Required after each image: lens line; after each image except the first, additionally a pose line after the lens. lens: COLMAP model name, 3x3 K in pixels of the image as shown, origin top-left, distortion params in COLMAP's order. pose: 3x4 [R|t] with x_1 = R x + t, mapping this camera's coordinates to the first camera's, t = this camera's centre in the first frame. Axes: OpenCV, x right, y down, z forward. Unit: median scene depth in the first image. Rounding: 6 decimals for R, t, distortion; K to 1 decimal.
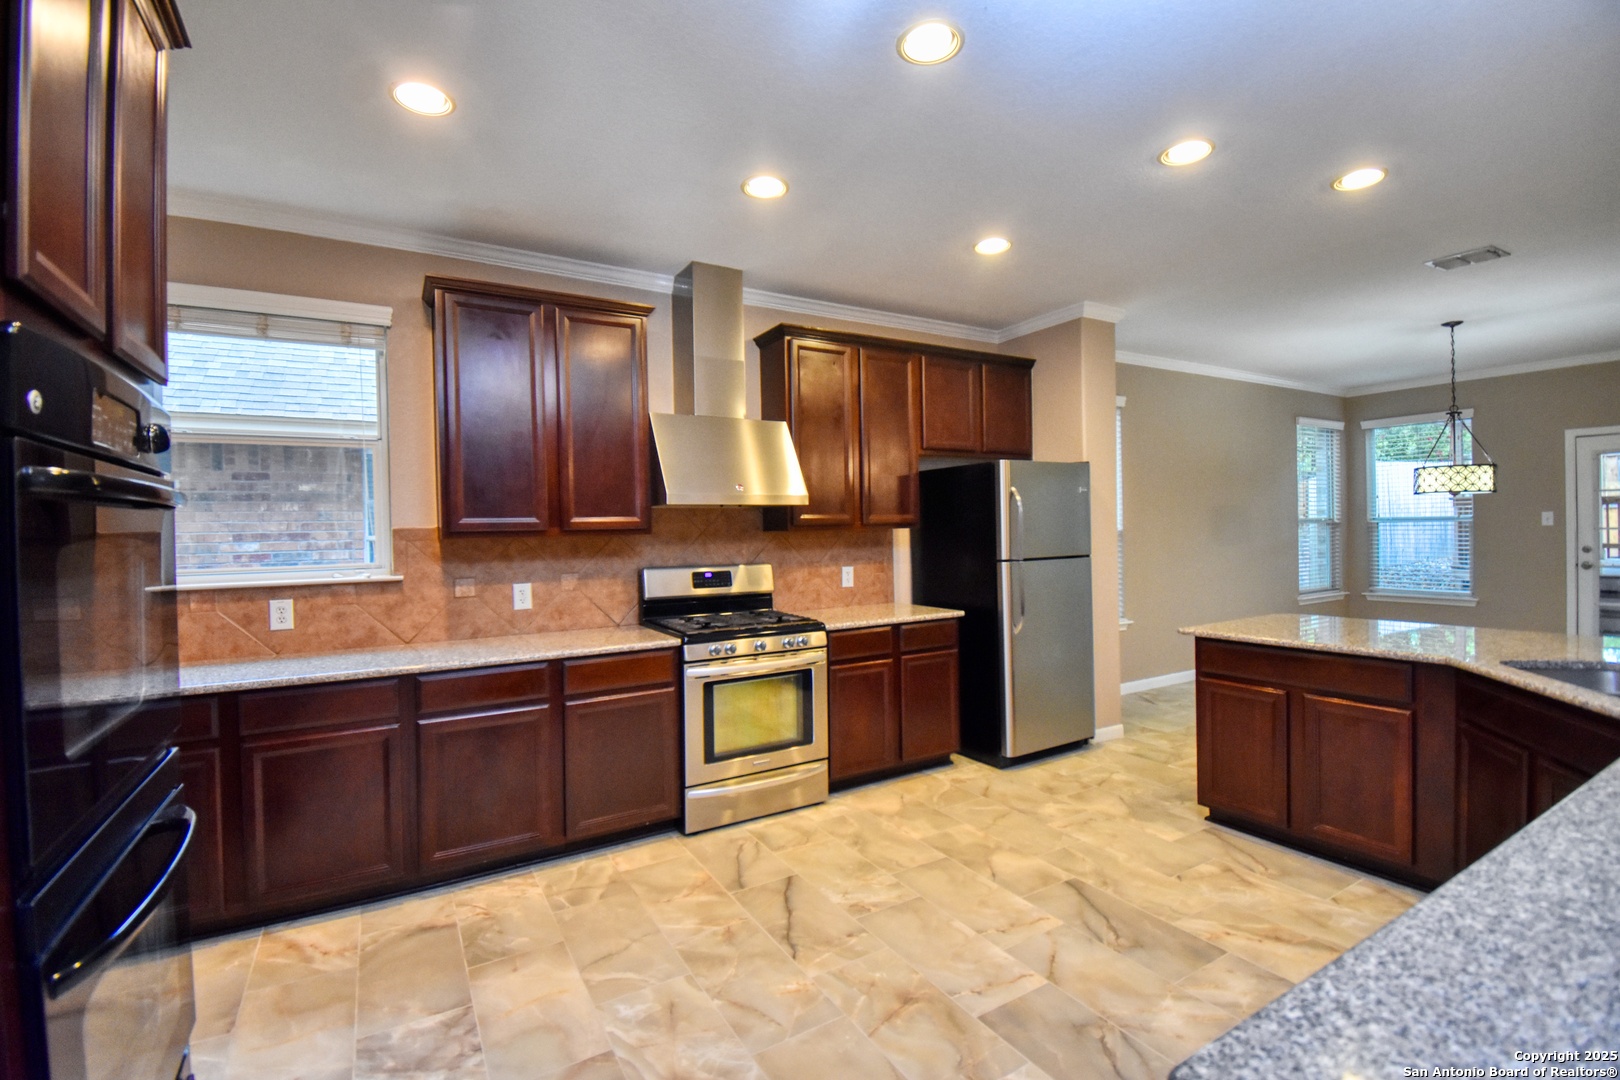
lens RADIAL K [[736.2, 0, 810.3], [0, 736.2, 534.1], [0, 0, 1]] dist [-0.002874, -0.001110]
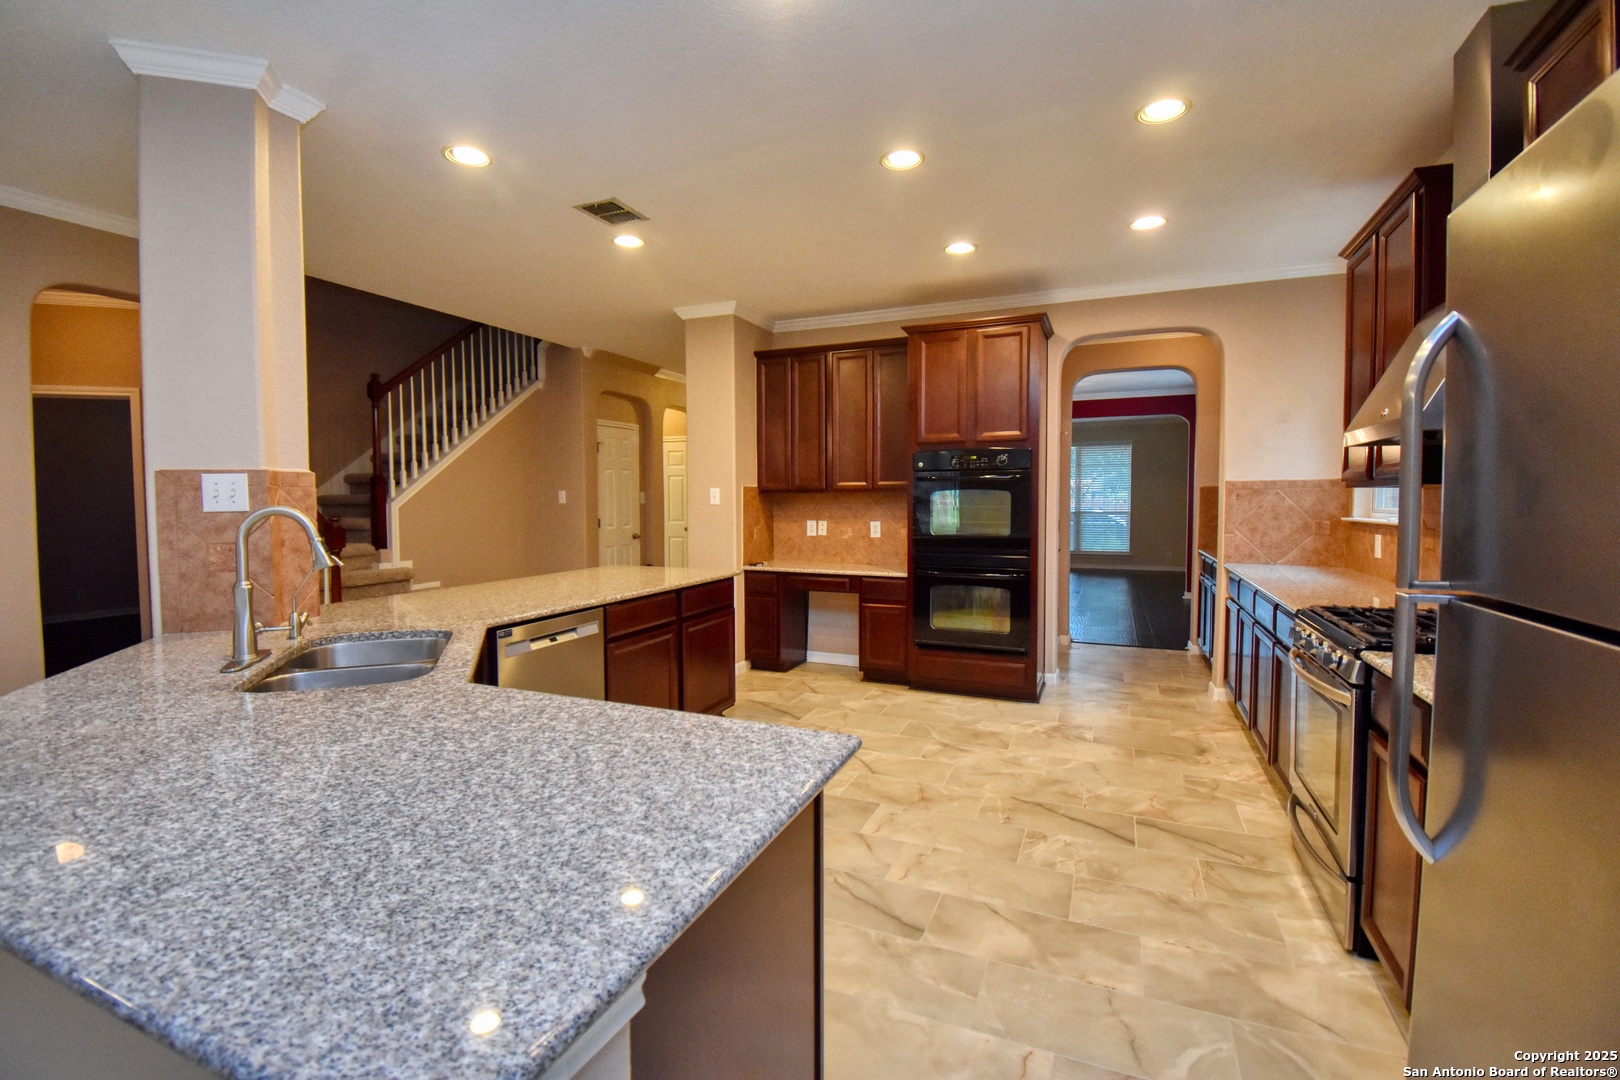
lens RADIAL K [[736.2, 0, 807.1], [0, 736.2, 534.1], [0, 0, 1]] dist [-0.002874, -0.001110]
pose [[-0.809704, 0.050305, -0.584678, 0.901232], [0.013826, 0.997678, 0.066691, -0.016951], [0.586676, 0.045916, -0.808519, 1.559627]]
